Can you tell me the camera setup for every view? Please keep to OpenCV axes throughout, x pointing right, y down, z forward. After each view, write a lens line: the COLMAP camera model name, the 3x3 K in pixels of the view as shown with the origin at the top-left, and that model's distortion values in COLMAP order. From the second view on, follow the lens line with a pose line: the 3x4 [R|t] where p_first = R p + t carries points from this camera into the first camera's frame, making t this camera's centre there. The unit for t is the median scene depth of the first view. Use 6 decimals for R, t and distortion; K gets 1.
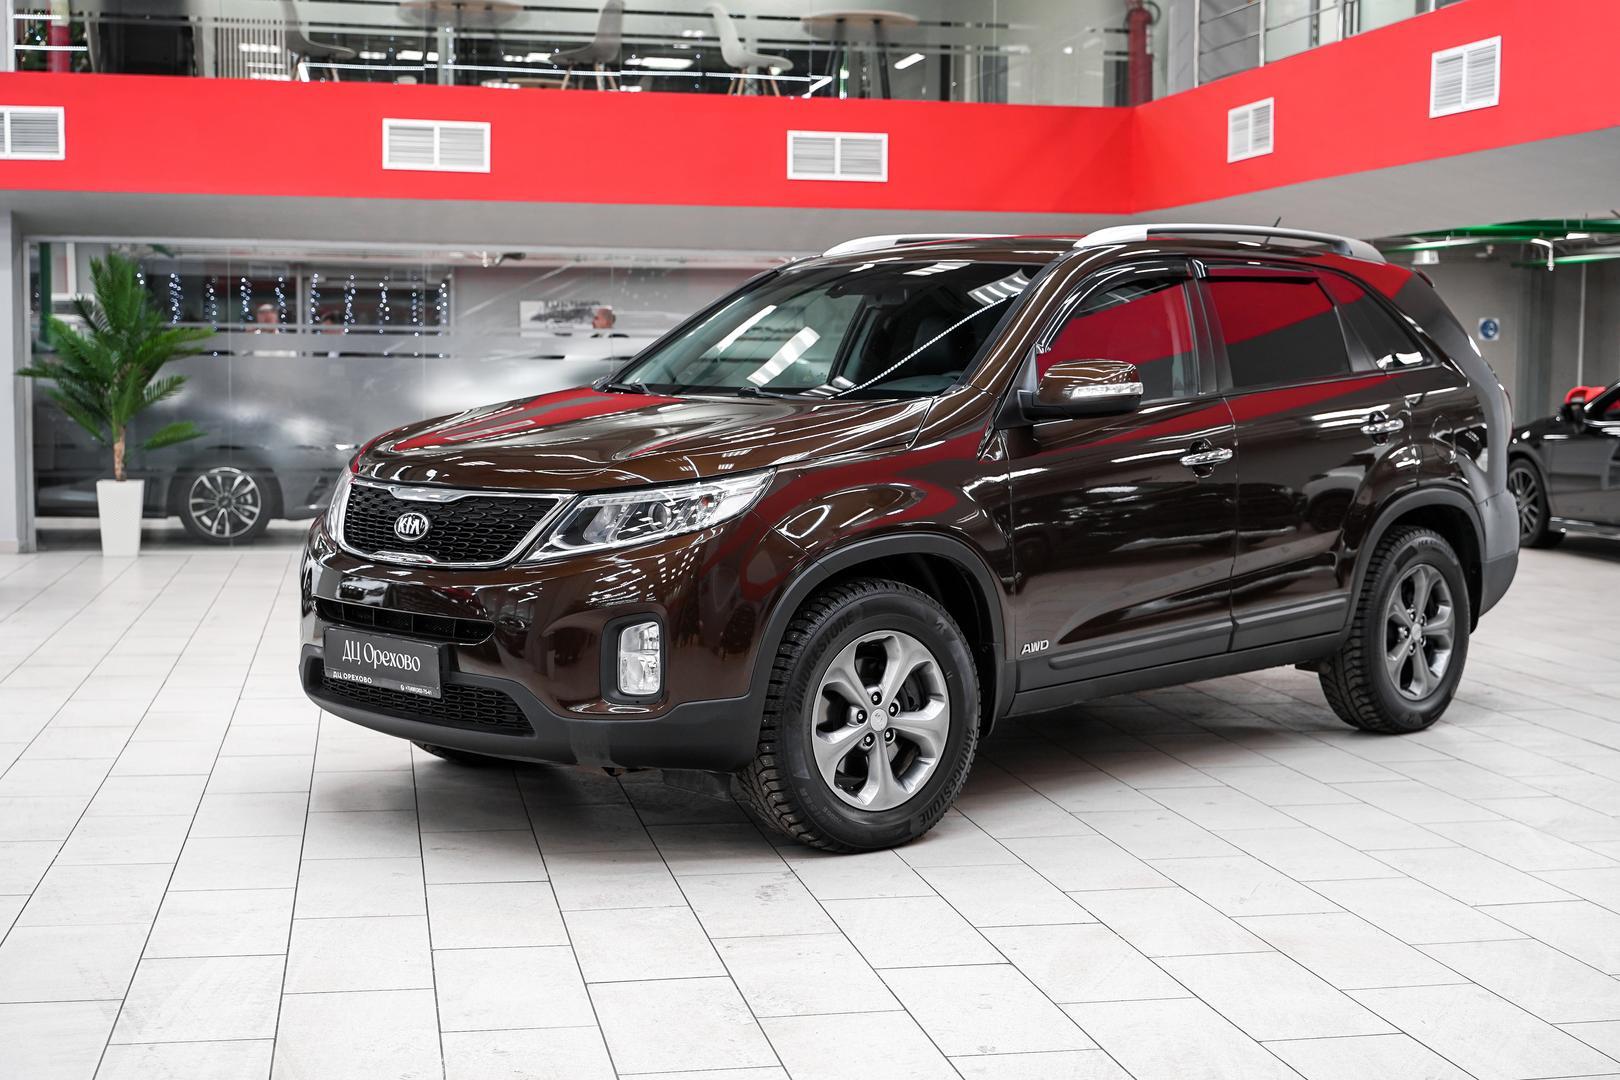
lens RADIAL K [[2173.5, 0, 808.1], [0, 2173.5, 542.6], [0, 0, 1]] dist [0.008763, -0.053030]
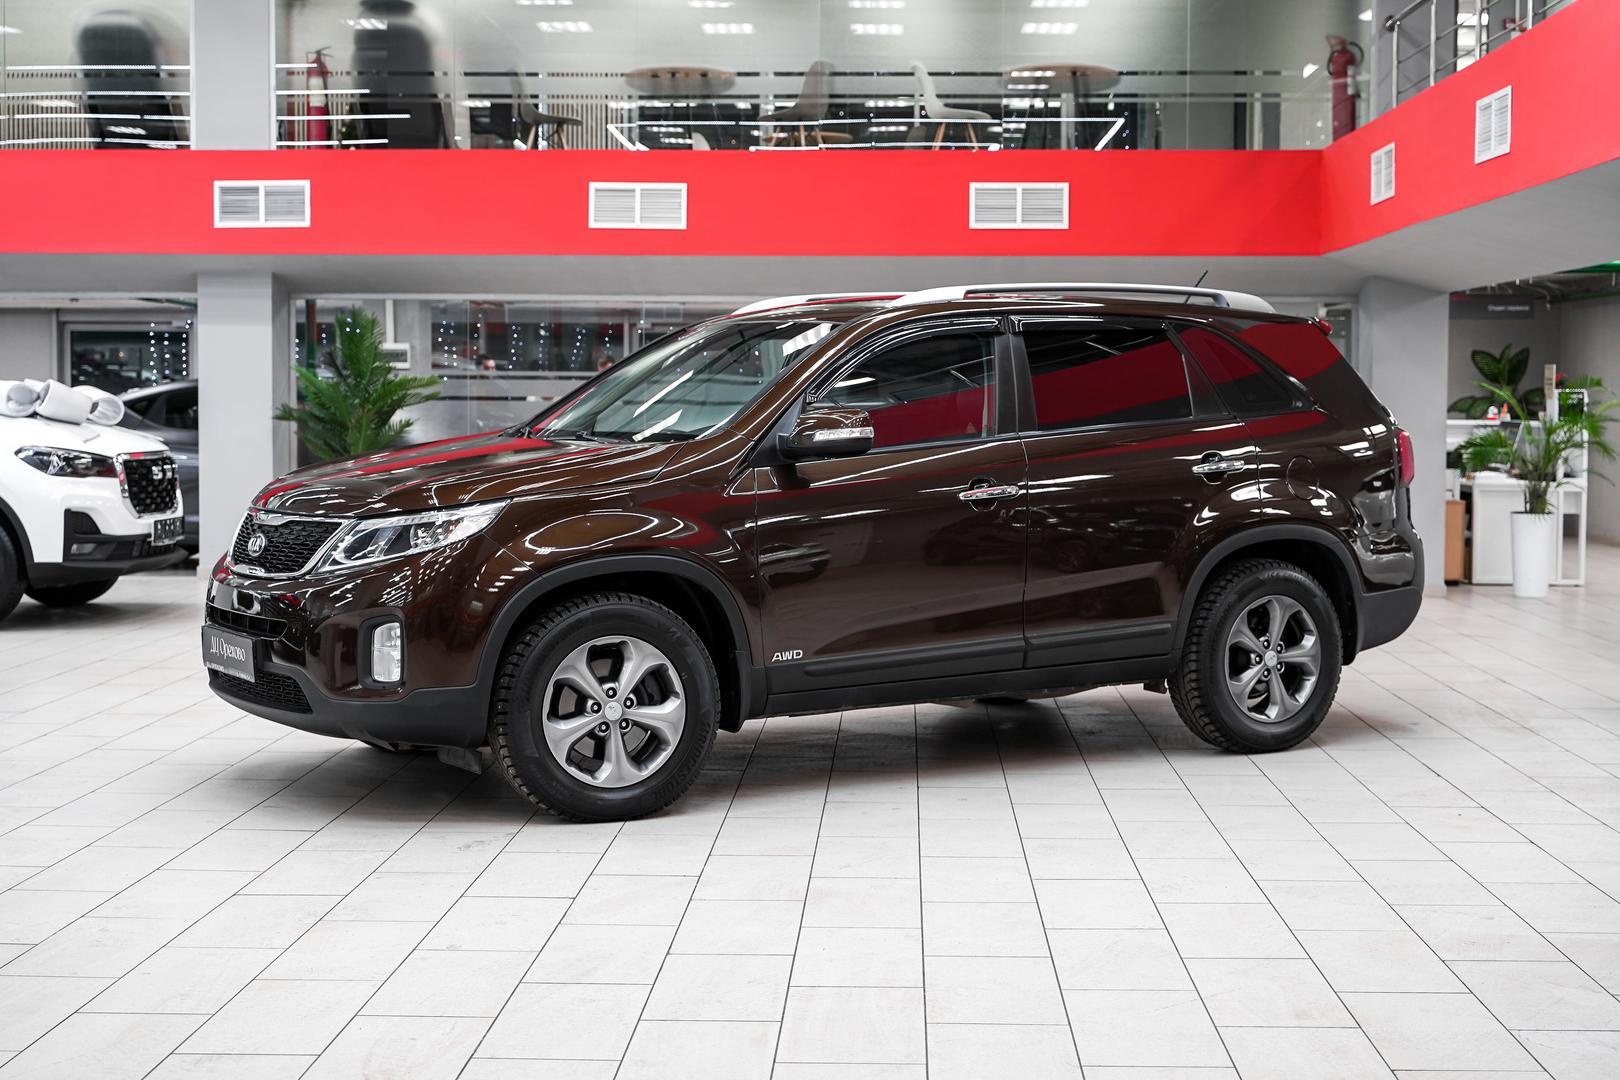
lens RADIAL K [[2295.4, 0, 827.5], [0, 2295.4, 534.9], [0, 0, 1]] dist [-0.006124, 0.032147]
pose [[0.973905, 0.008941, -0.226779, 0.327957], [-0.014372, 0.999648, -0.022309, 0.008746], [0.226500, 0.024986, 0.973691, -0.151418]]
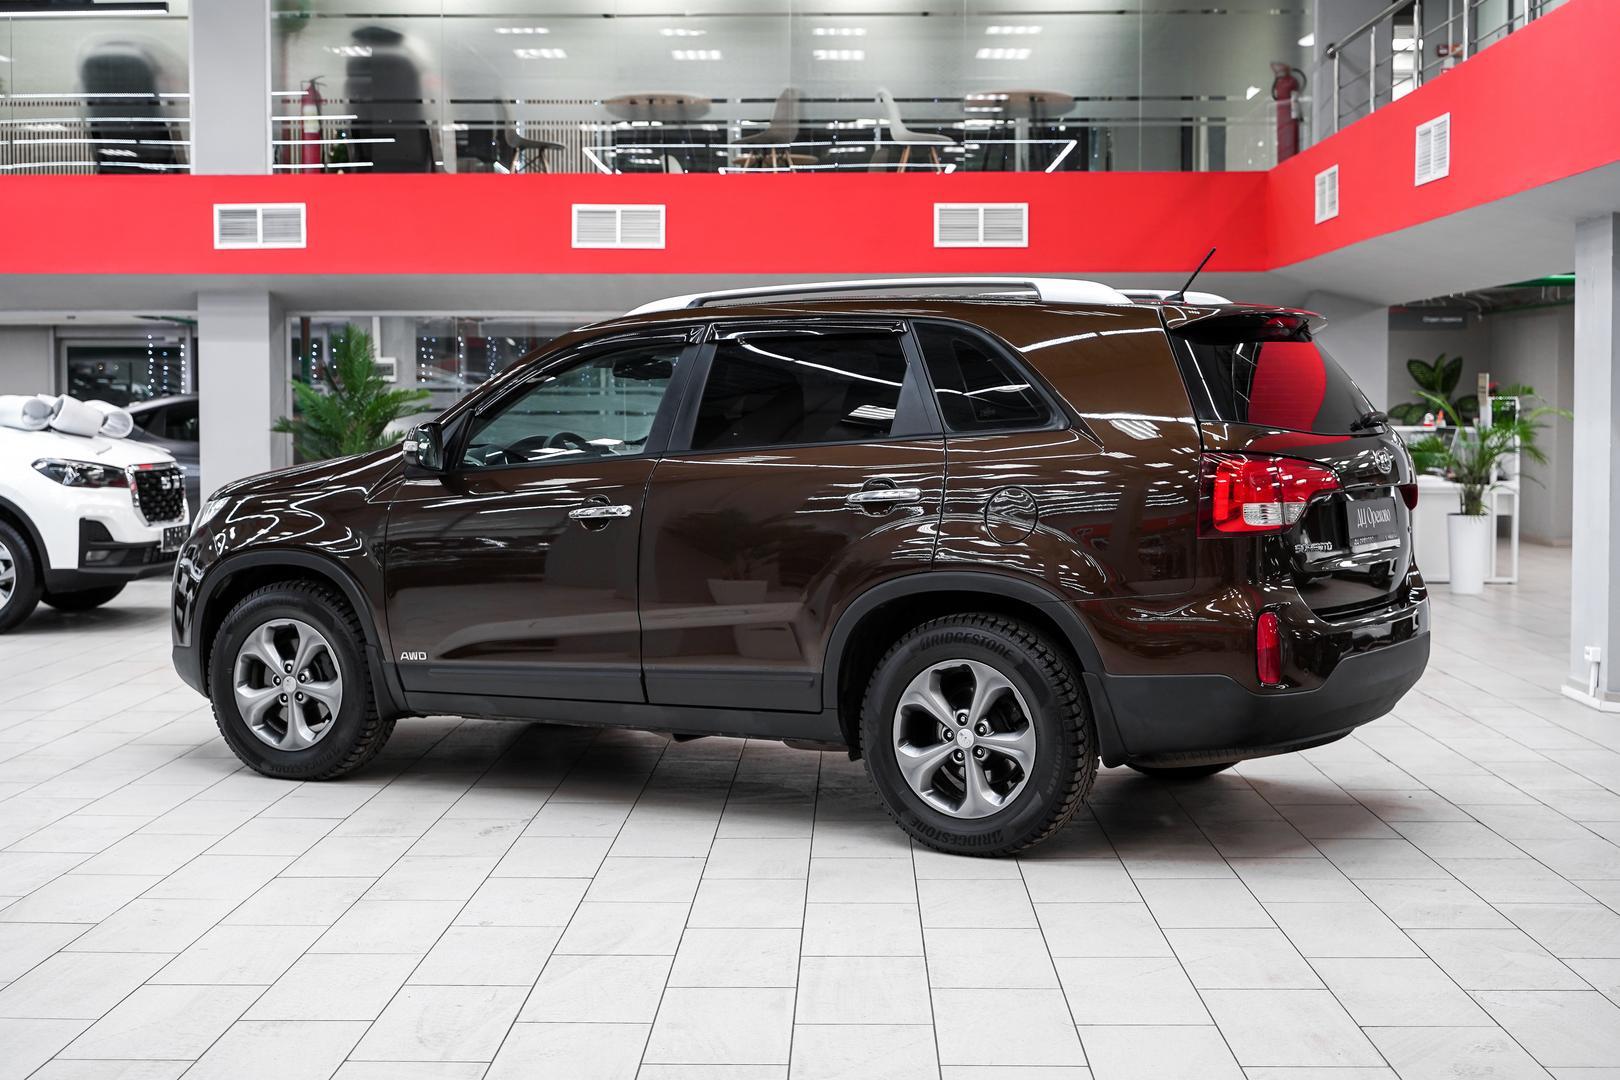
lens RADIAL K [[2212.3, 0, 810.0], [0, 2212.3, 540.0], [0, 0, 1]] dist [0.002933, 0.002531]
pose [[0.976585, 0.003987, -0.215097, 0.318920], [-0.008874, 0.999724, -0.021759, 0.009409], [0.214951, 0.023158, 0.976350, -0.184507]]
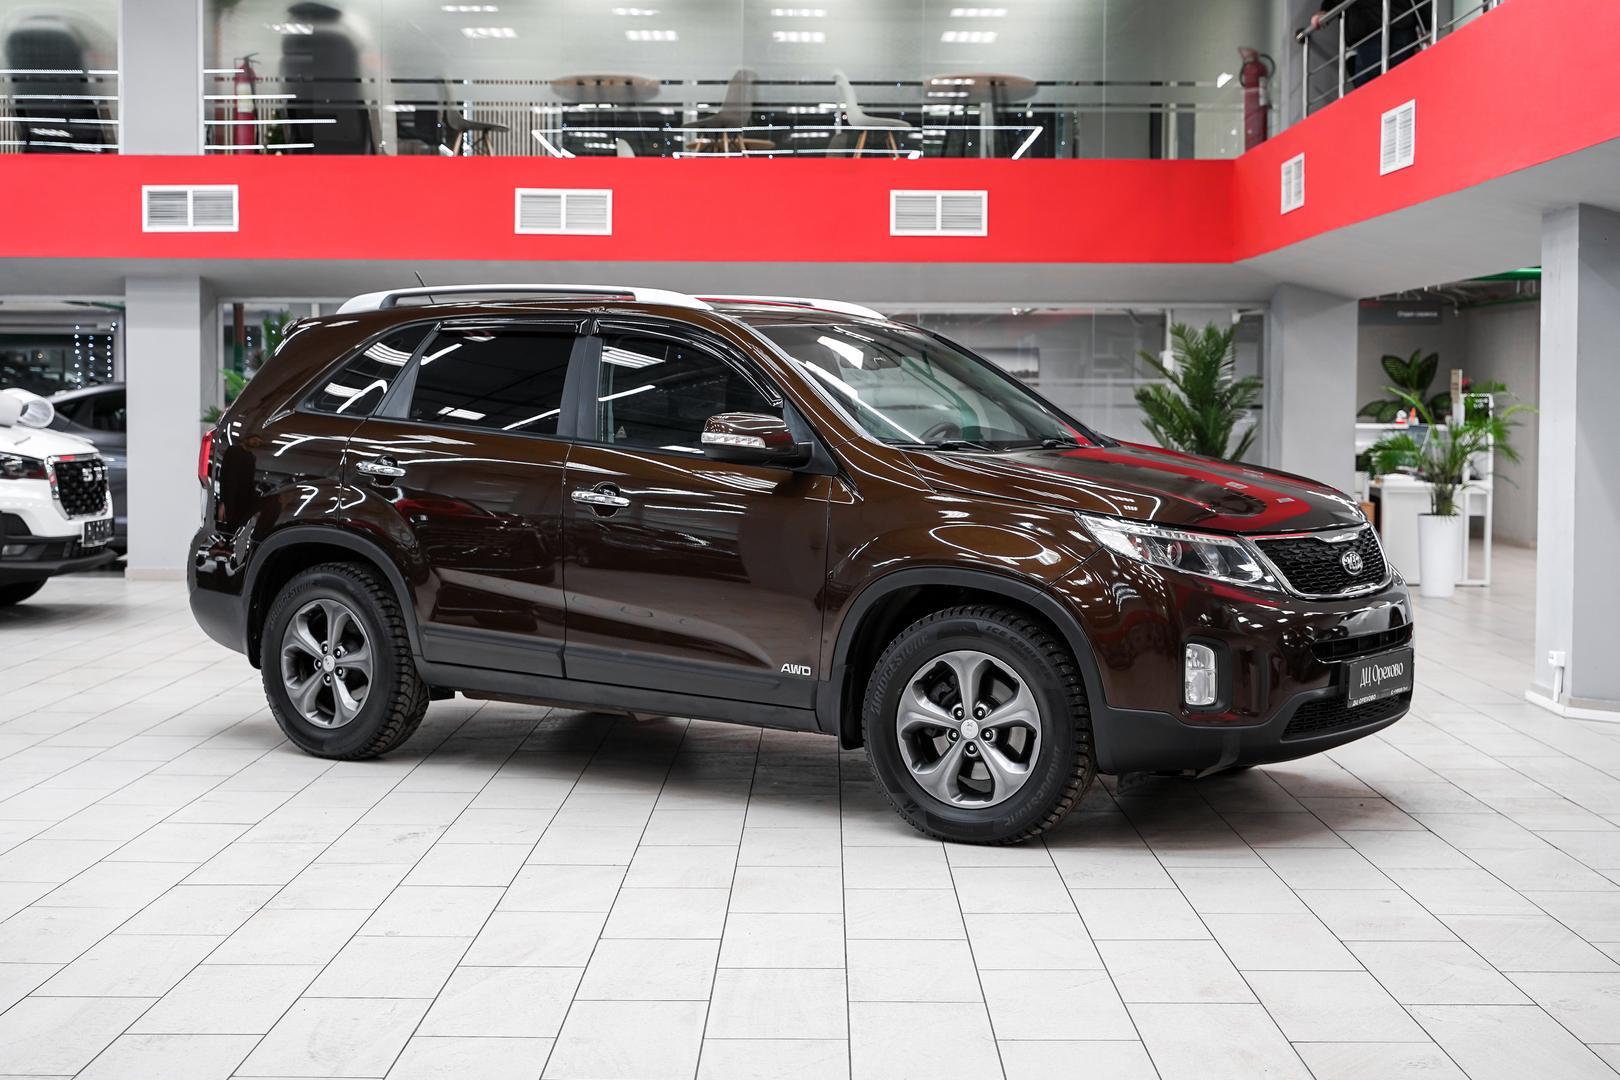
lens RADIAL K [[2285.4, 0, 812.7], [0, 2285.4, 536.3], [0, 0, 1]] dist [0.002482, -0.003186]
pose [[0.979819, 0.008596, -0.199700, 0.332686], [-0.013466, 0.999644, -0.023043, 0.010111], [0.199431, 0.025268, 0.979586, -0.177348]]
